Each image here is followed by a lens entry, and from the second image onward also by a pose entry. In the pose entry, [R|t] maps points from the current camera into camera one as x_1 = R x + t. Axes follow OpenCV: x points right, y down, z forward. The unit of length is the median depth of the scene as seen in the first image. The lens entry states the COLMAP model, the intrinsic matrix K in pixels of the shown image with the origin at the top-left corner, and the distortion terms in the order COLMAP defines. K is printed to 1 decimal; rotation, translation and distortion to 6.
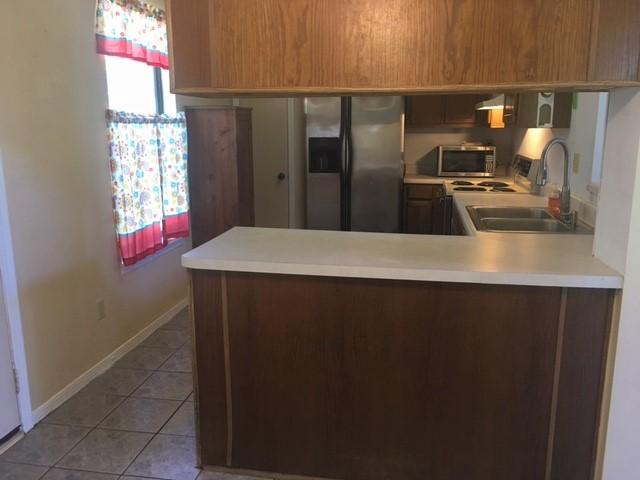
lens RADIAL K [[549.2, 0, 321.8], [0, 549.2, 241.7], [0, 0, 1]] dist [0.068408, -0.081791]
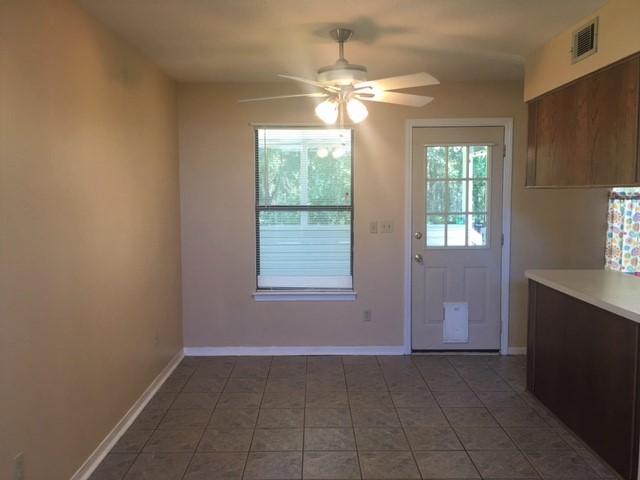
lens RADIAL K [[549.2, 0, 319.7], [0, 549.2, 239.9], [0, 0, 1]] dist [0.068408, -0.081791]
pose [[0.172085, 0.088915, -0.981061, 0.935135], [-0.199051, 0.978513, 0.053769, -0.024064], [0.964762, 0.186029, 0.186086, -0.044898]]
